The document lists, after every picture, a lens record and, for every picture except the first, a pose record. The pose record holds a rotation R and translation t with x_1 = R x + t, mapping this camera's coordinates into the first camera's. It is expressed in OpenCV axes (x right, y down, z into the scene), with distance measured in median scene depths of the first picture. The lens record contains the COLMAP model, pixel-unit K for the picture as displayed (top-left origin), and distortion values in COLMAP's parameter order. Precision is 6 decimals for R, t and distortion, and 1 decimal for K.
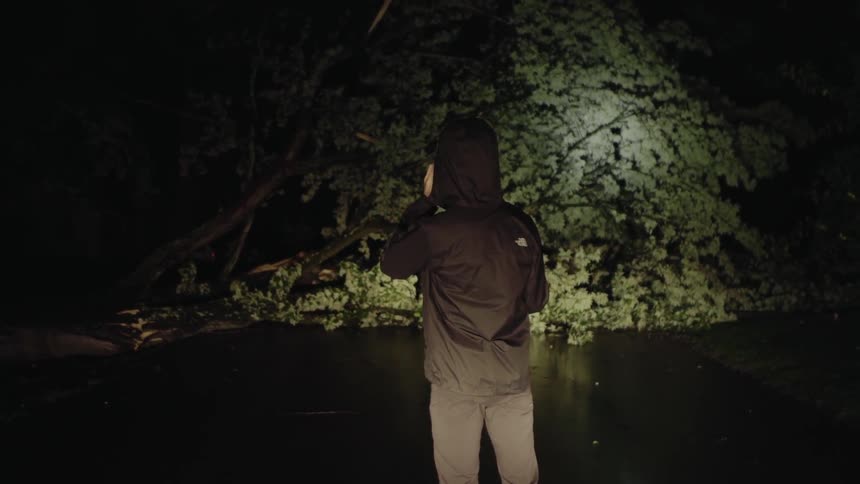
lens RADIAL K [[932.9, 0, 430.0], [0, 932.9, 242.0], [0, 0, 1]] dist [-0.092572, 0.025776]
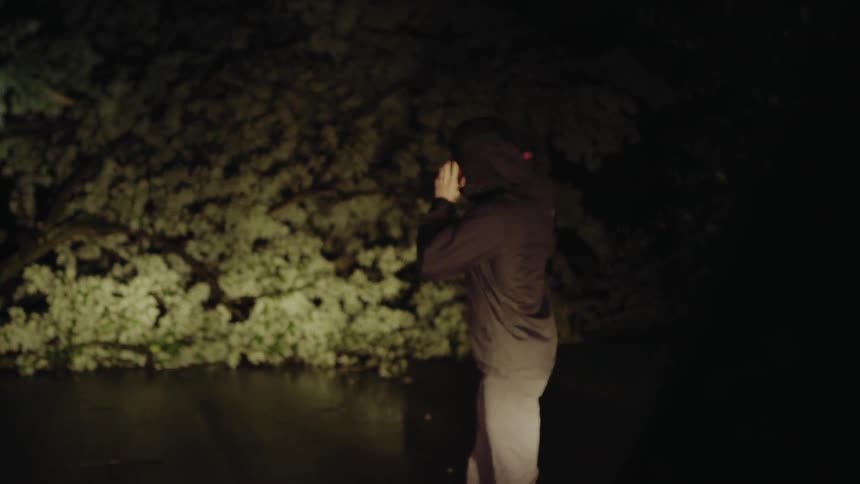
lens RADIAL K [[1475.0, 0, 430.0], [0, 1475.0, 242.0], [0, 0, 1]] dist [-0.041140, 0.004322]
pose [[0.970819, -0.019936, 0.238984, -0.072329], [0.021711, 0.999753, -0.004796, 0.005902], [-0.238829, 0.009845, 0.971012, -0.136109]]
